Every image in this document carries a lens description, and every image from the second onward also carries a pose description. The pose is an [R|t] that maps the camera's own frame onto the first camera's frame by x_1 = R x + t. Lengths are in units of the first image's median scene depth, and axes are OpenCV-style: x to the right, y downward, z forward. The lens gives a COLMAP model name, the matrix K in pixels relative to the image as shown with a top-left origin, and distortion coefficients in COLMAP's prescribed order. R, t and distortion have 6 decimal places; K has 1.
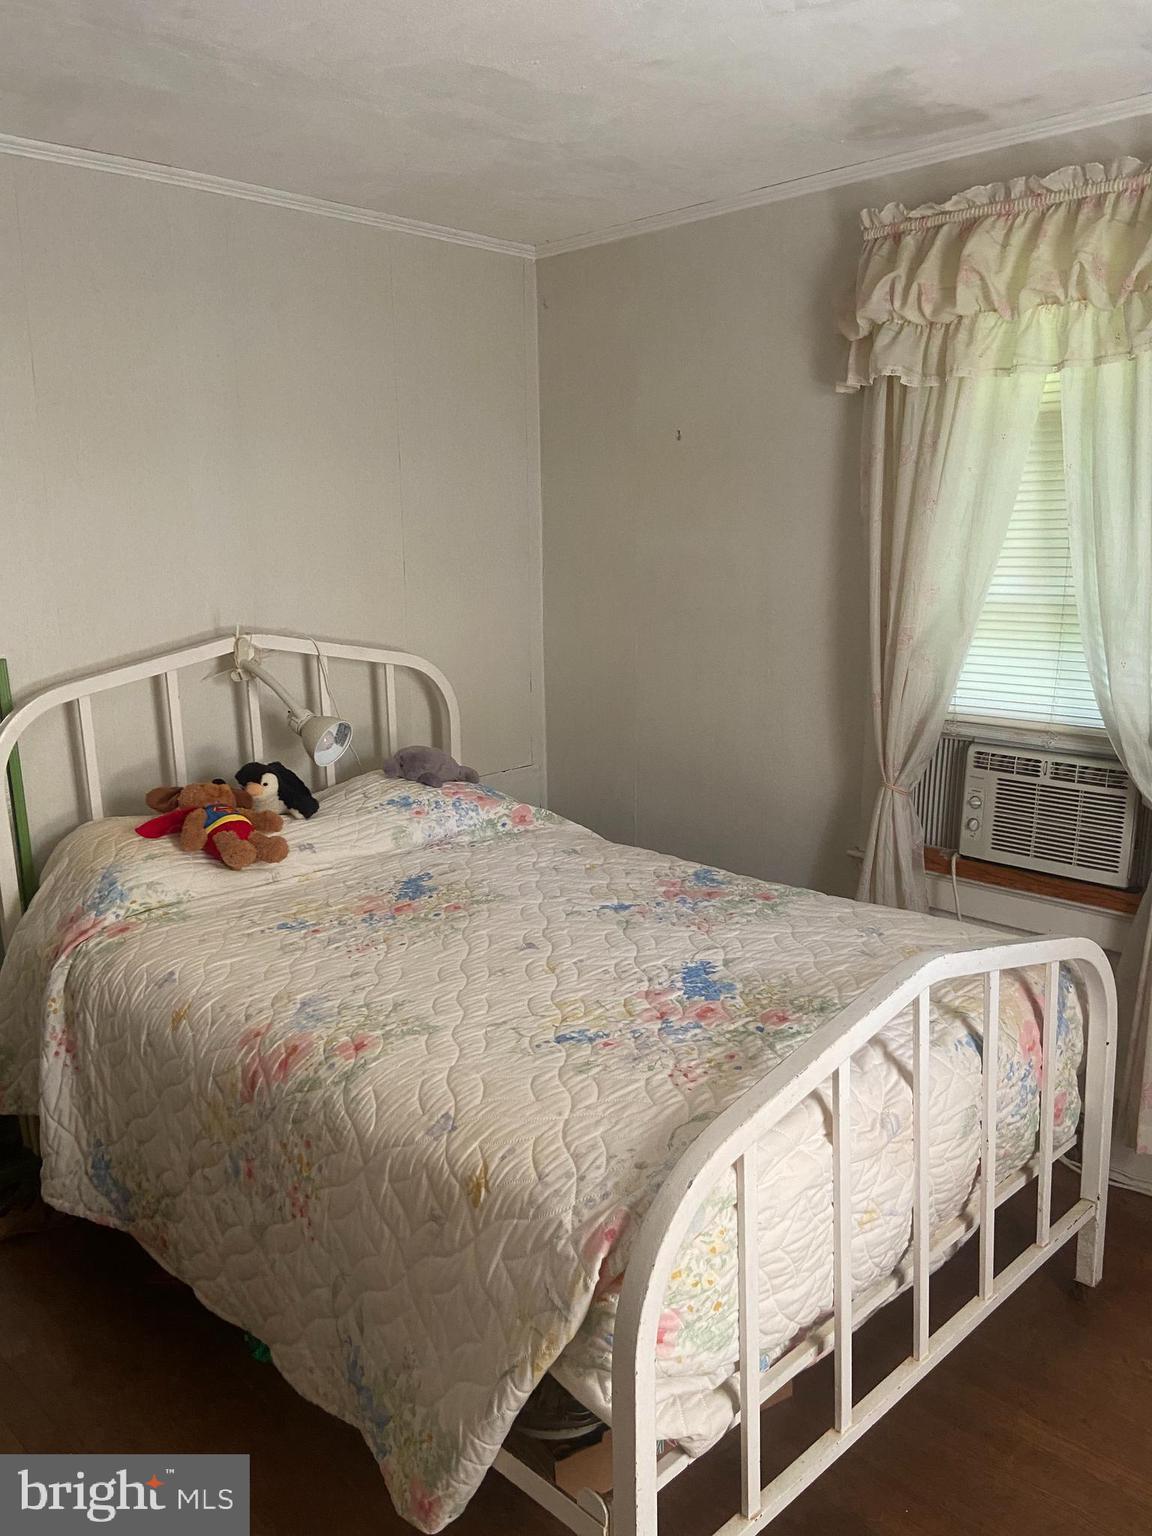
lens RADIAL K [[1155.9, 0, 580.7], [0, 1155.9, 767.3], [0, 0, 1]] dist [0.102643, -0.122544]
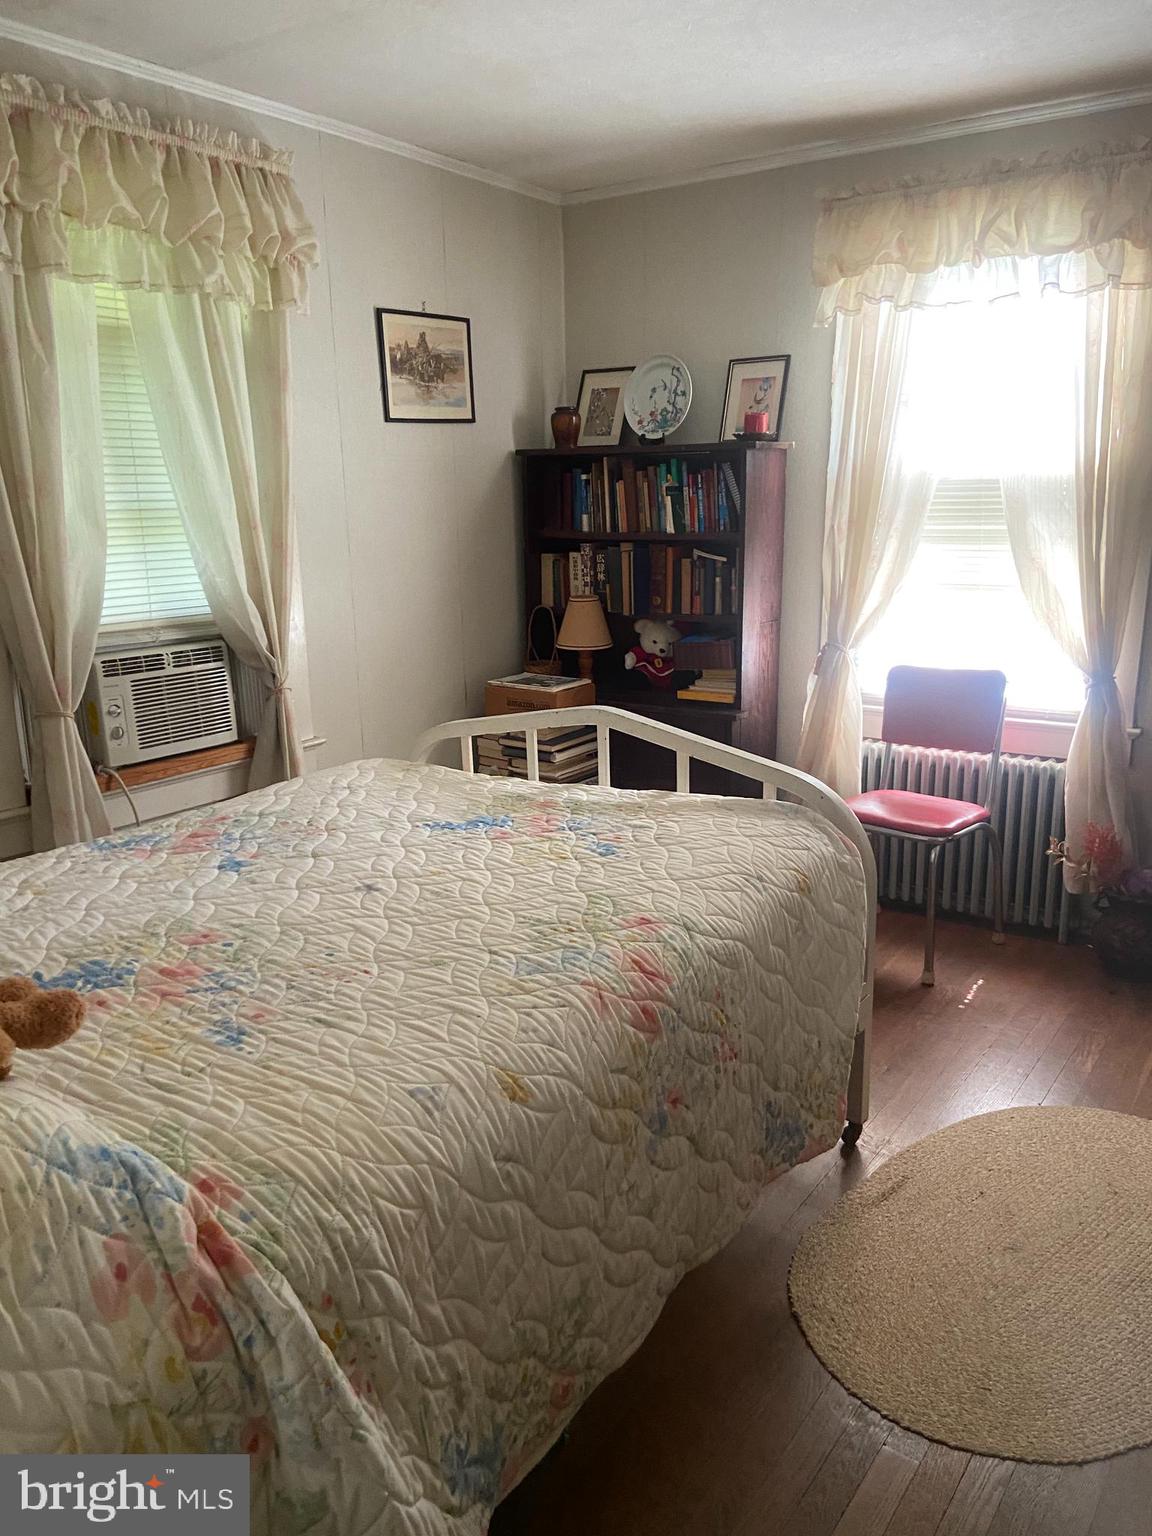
lens RADIAL K [[1155.9, 0, 580.3], [0, 1155.9, 767.5], [0, 0, 1]] dist [0.102643, -0.122544]
pose [[-0.172379, -0.221034, 0.959911, -0.768215], [0.213186, 0.943031, 0.255431, -0.103964], [-0.961685, 0.248670, -0.115438, 0.791150]]
